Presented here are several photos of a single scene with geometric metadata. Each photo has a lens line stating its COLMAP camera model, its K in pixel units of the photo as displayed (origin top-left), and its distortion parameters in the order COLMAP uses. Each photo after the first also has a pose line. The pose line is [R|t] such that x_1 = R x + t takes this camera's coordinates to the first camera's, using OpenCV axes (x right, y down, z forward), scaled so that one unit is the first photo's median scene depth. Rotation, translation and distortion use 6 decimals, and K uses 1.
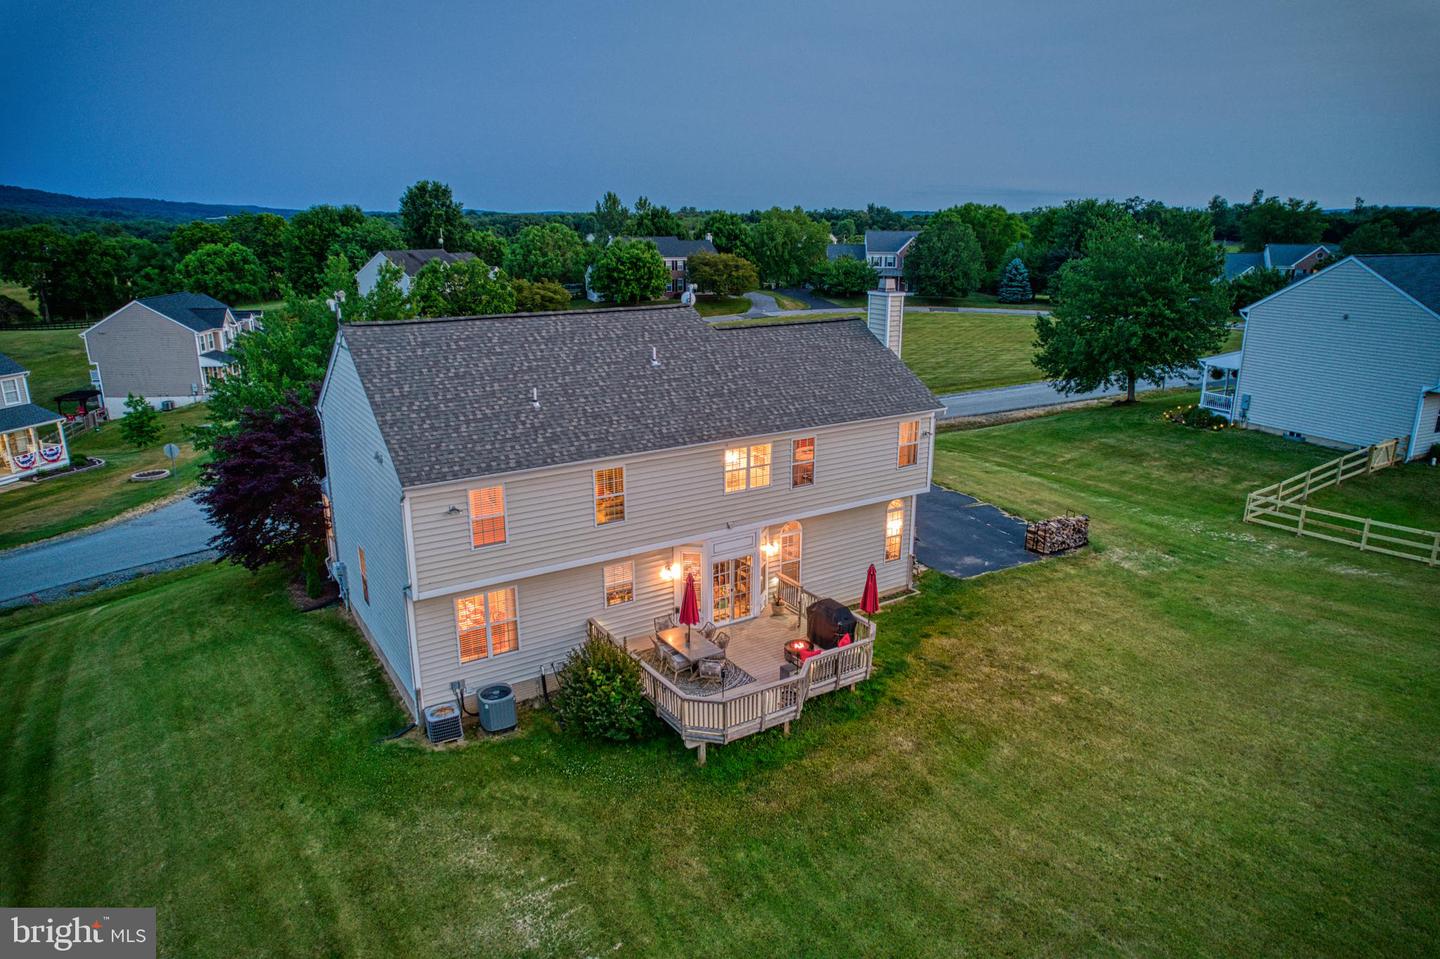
lens RADIAL K [[931.0, 0, 720.0], [0, 931.0, 479.5], [0, 0, 1]] dist [-0.080766, 0.071479]
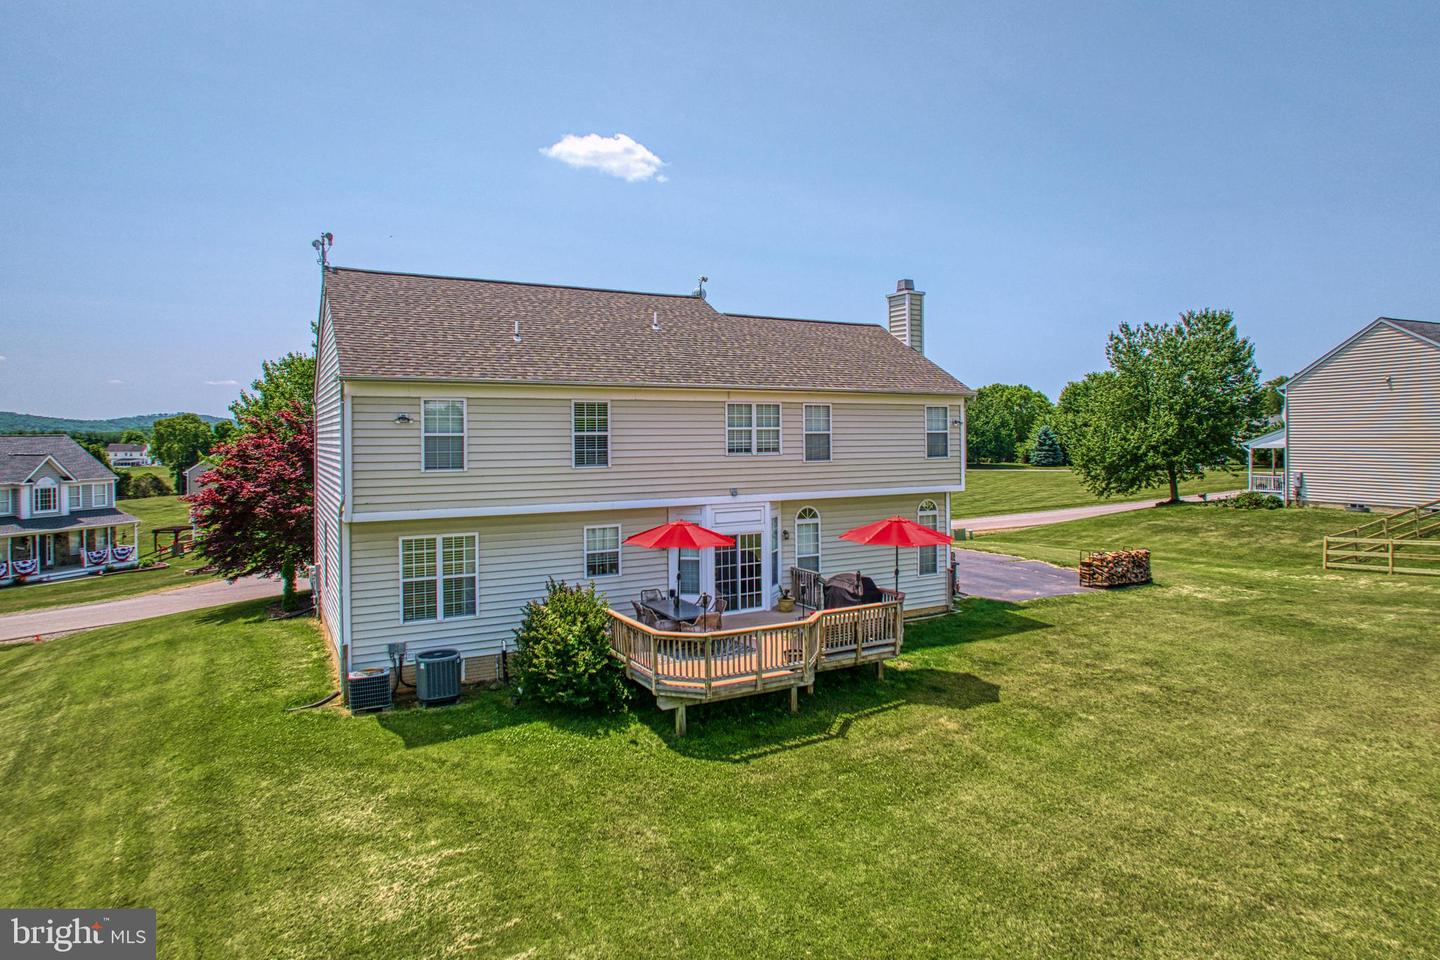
lens RADIAL K [[842.4, 0, 720.6], [0, 842.4, 436.2], [0, 0, 1]] dist [-0.051723, 0.002697]
pose [[0.997696, -0.009786, -0.067134, 0.044649], [-0.009011, 0.961663, -0.274086, 0.183977], [0.067243, 0.274059, 0.959359, 0.188500]]
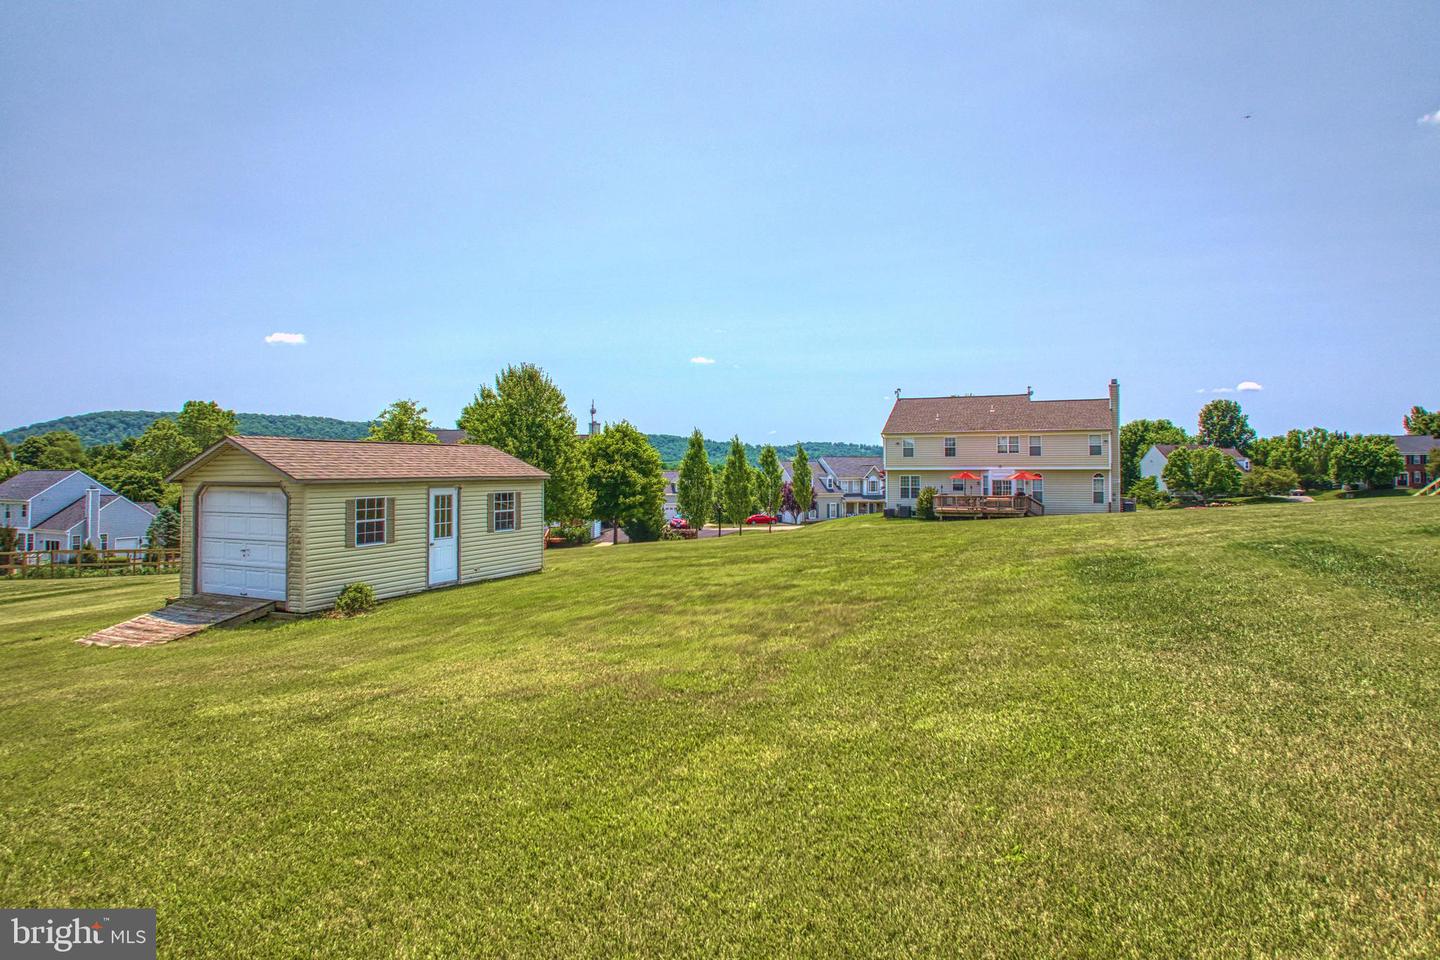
lens RADIAL K [[857.7, 0, 704.4], [0, 857.7, 473.6], [0, 0, 1]] dist [-0.118338, 0.018645]
pose [[0.512464, -0.003772, -0.858701, 1.401573], [-0.230201, 0.962784, -0.141611, 0.514755], [0.827278, 0.270244, 0.492524, -0.747443]]
